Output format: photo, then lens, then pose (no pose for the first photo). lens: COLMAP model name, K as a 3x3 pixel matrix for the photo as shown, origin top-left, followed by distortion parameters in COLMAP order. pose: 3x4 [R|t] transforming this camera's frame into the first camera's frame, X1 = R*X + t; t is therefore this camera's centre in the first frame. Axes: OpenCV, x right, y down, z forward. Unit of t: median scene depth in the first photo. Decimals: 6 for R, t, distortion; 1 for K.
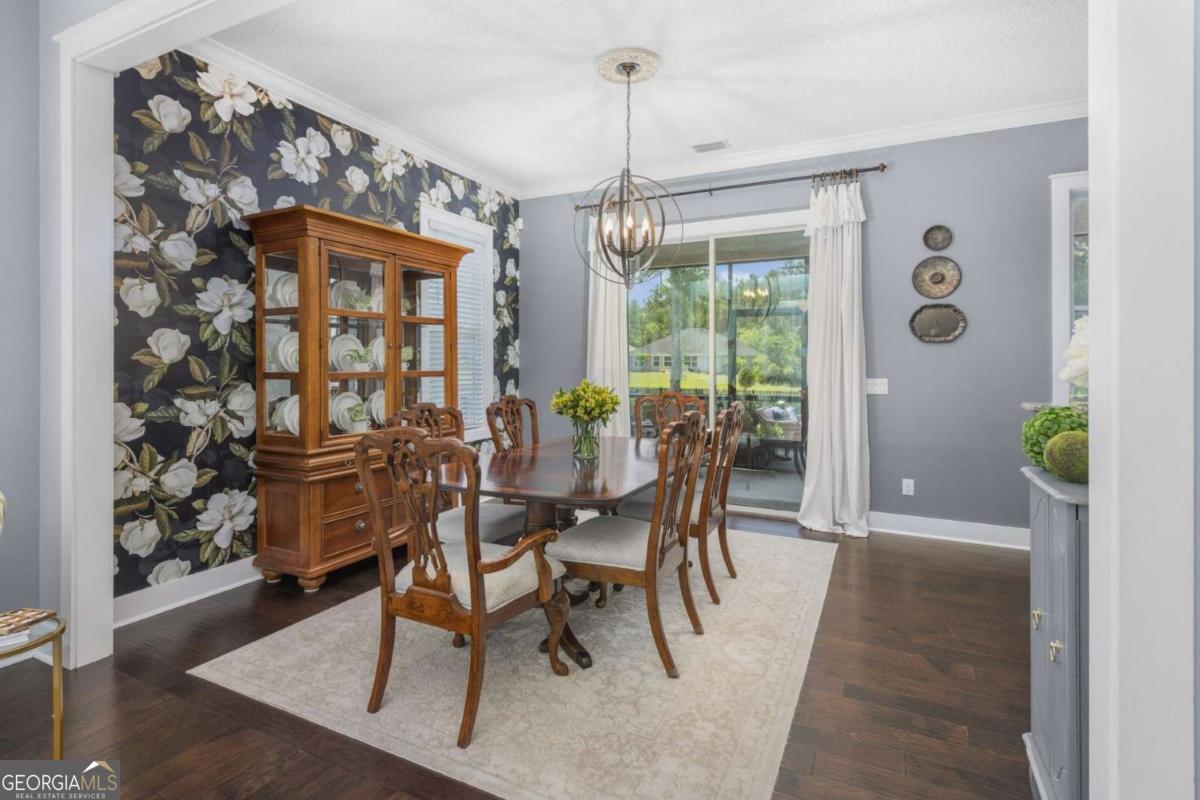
lens RADIAL K [[589.4, 0, 588.6], [0, 589.4, 364.6], [0, 0, 1]] dist [0.021352, -0.002738]
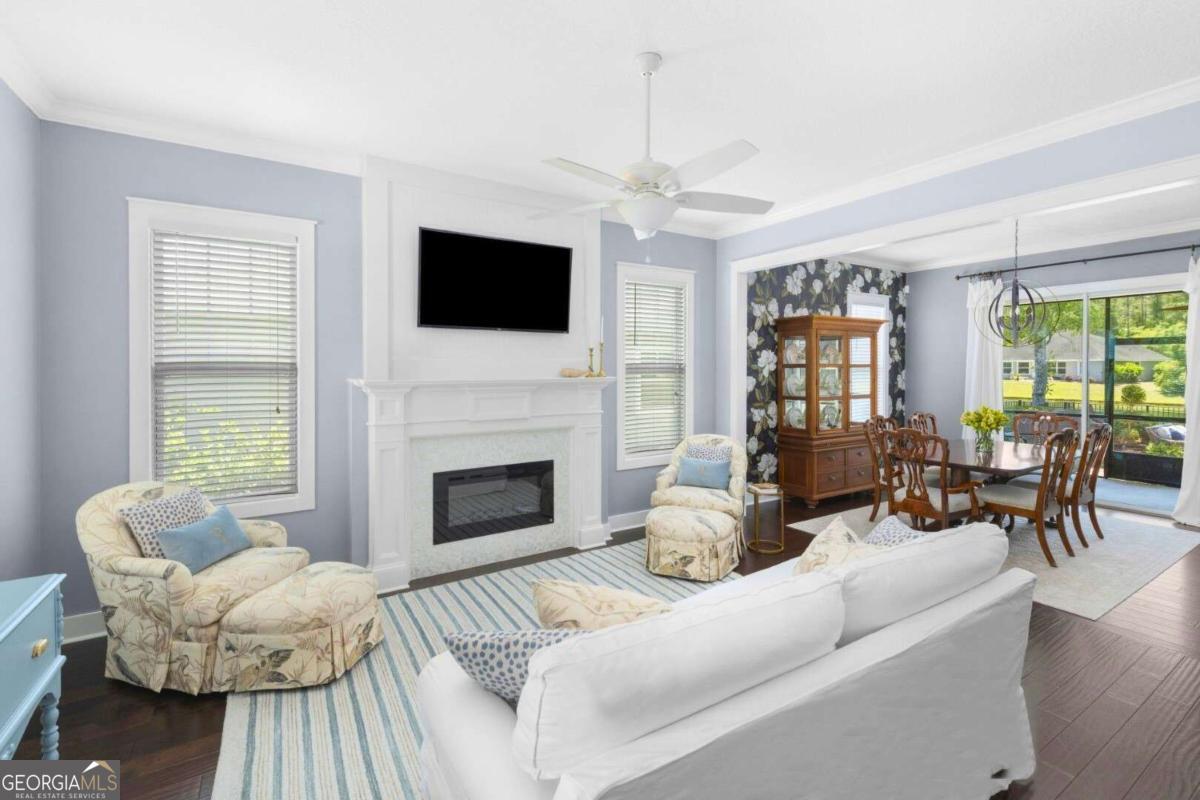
lens RADIAL K [[526.5, 0, 598.0], [0, 526.5, 375.7], [0, 0, 1]] dist [0.004780, -0.000530]
pose [[0.856439, 0.006164, -0.516211, -0.141090], [-0.000156, 0.999932, 0.011681, -0.064217], [0.516248, -0.009923, 0.856382, -0.713531]]
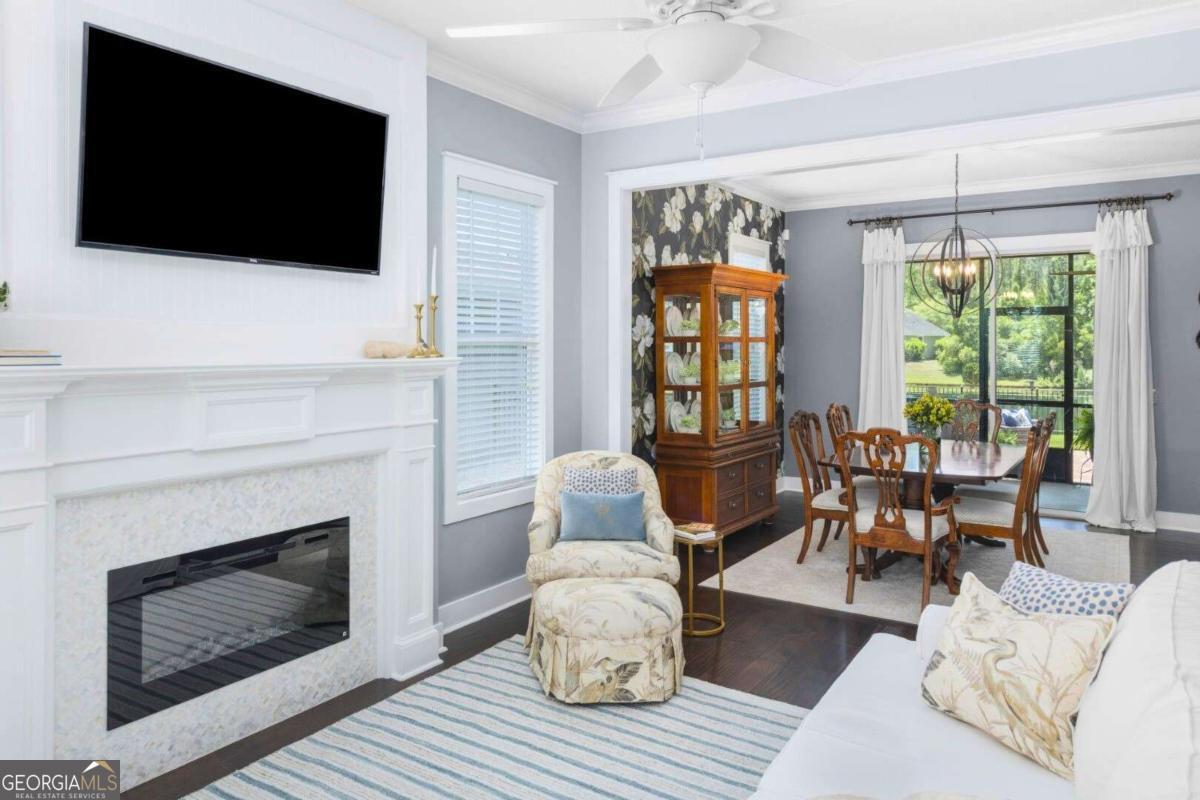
lens RADIAL K [[811.0, 0, 599.5], [0, 811.0, 347.0], [0, 0, 1]] dist [0.022467, -0.009175]
pose [[0.993869, -0.001057, -0.110558, -0.417976], [0.001095, 0.999999, 0.000286, -0.060877], [0.110558, -0.000405, 0.993870, -0.673857]]
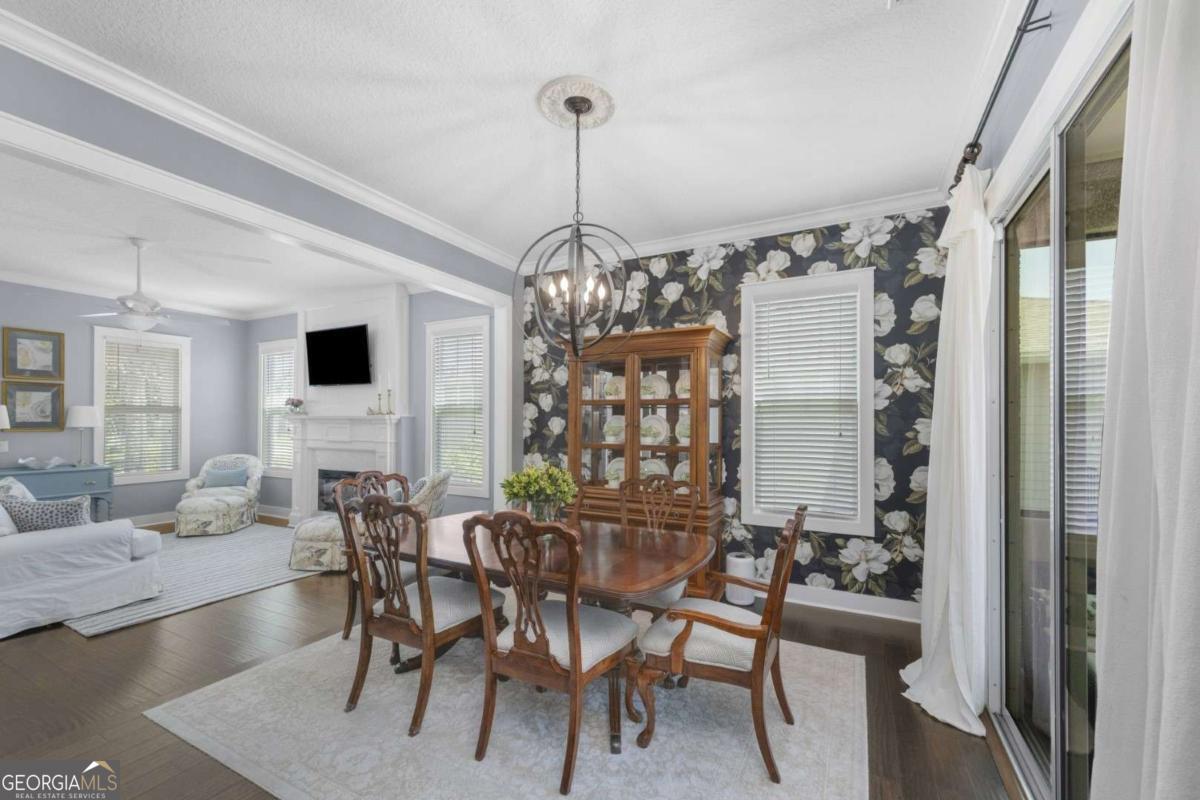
lens RADIAL K [[487.4, 0, 607.4], [0, 487.4, 421.5], [0, 0, 1]] dist [0.008993, -0.002865]
pose [[-0.008820, -0.012166, -0.999887, 0.663675], [-0.014500, 0.999822, -0.012037, -0.022021], [0.999856, 0.014392, -0.008995, 0.899637]]
